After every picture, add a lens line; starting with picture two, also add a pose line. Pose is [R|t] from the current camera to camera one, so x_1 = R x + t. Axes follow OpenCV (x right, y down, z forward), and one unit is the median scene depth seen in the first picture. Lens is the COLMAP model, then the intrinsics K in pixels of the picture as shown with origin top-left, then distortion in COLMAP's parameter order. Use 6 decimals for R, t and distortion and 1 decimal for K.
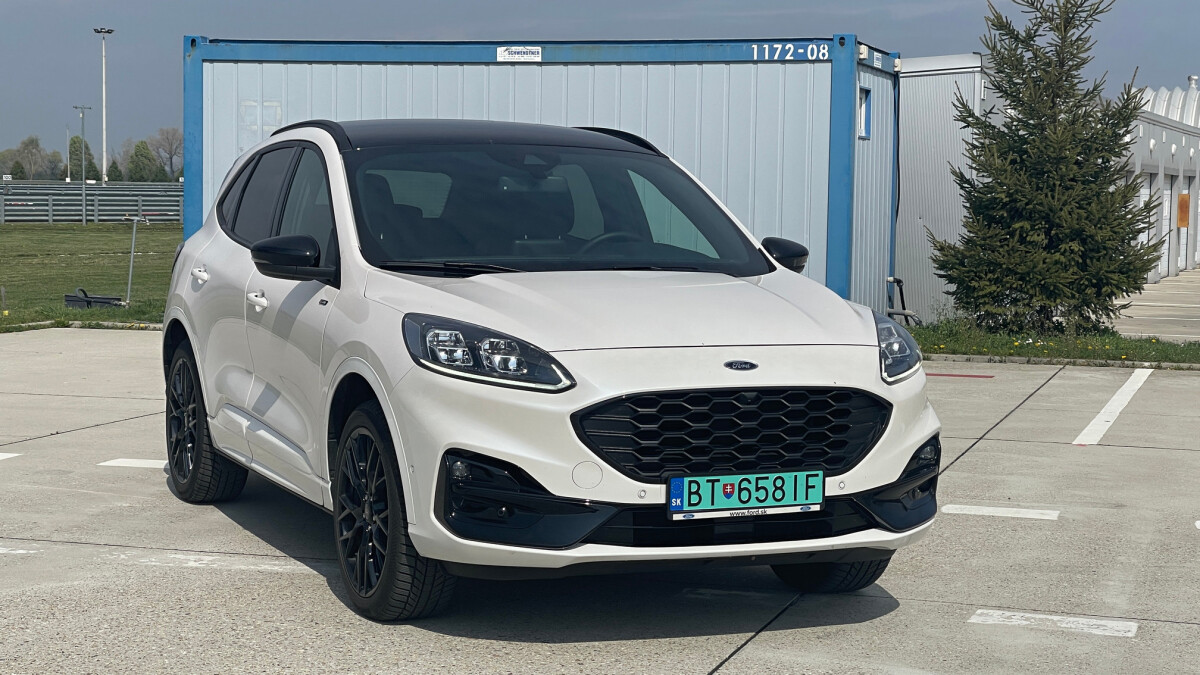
lens RADIAL K [[2179.2, 0, 600.0], [0, 2179.2, 337.5], [0, 0, 1]] dist [0.206302, 0.132853]
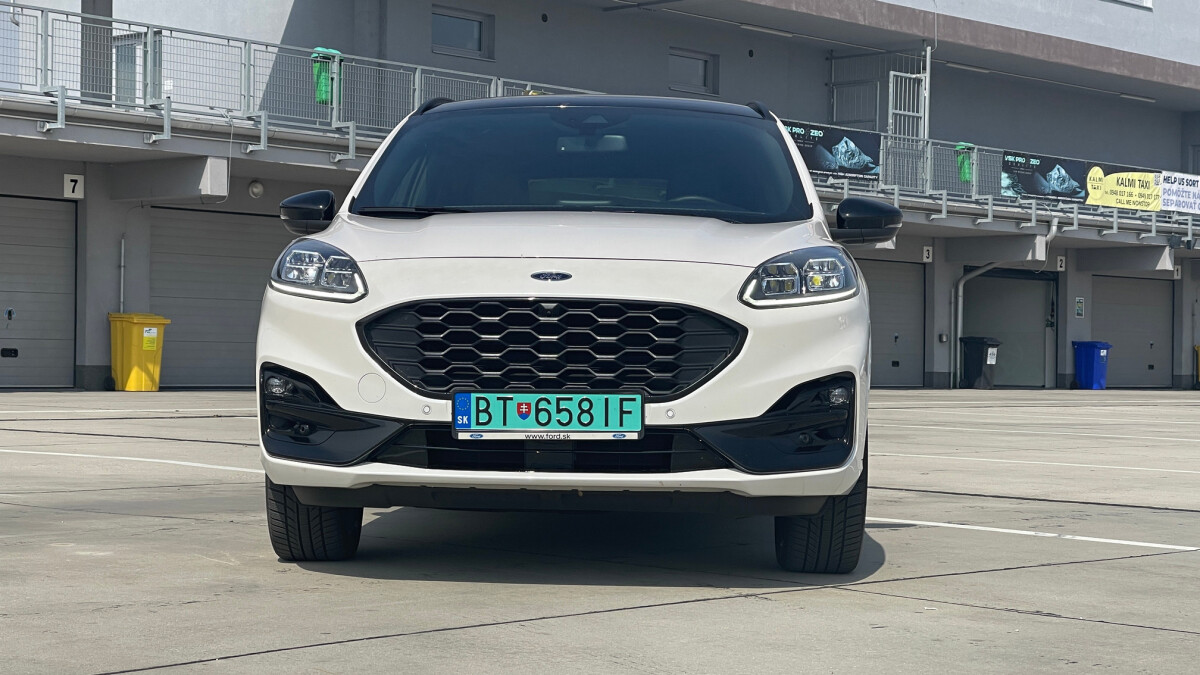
lens RADIAL K [[2179.2, 0, 600.0], [0, 2179.2, 337.5], [0, 0, 1]] dist [0.206302, 0.132853]
pose [[0.902962, -0.003345, -0.429707, 0.477003], [-0.034104, 0.996258, -0.079419, 0.110621], [0.428365, 0.086367, 0.899469, 0.192823]]
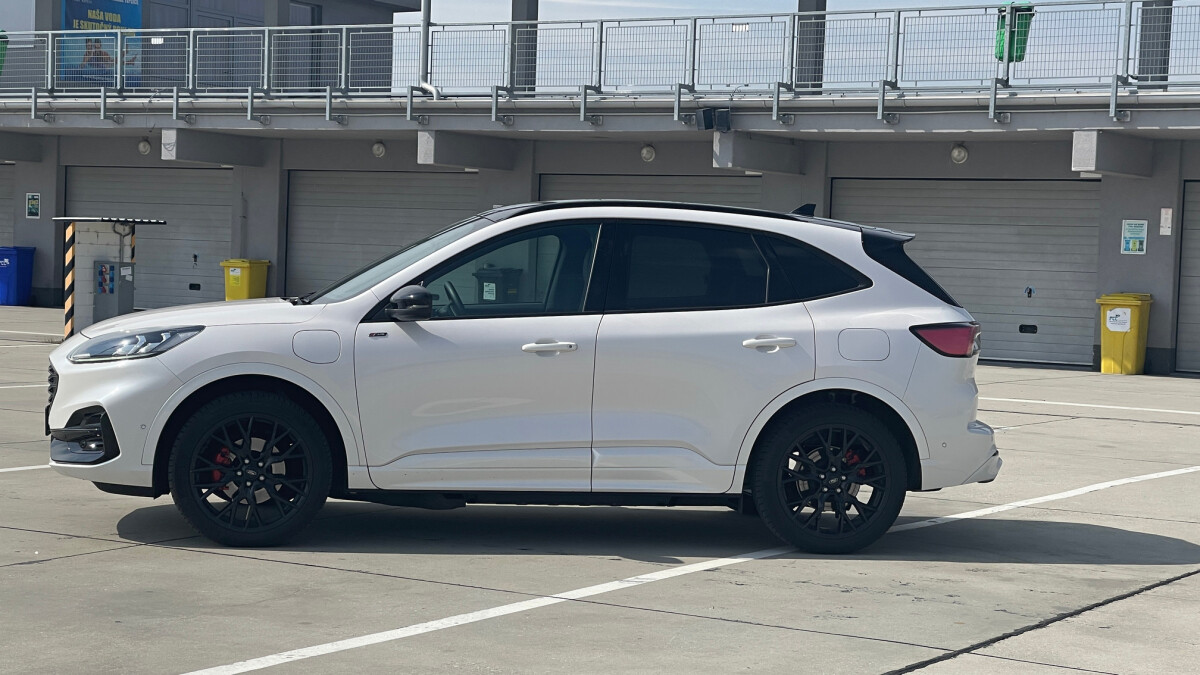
lens RADIAL K [[2179.2, 0, 600.0], [0, 2179.2, 337.5], [0, 0, 1]] dist [0.206302, 0.132853]
pose [[-0.248556, 0.010511, -0.968561, 1.557118], [-0.113402, 0.992749, 0.039875, -0.100220], [0.961956, 0.119748, -0.245561, 1.791128]]
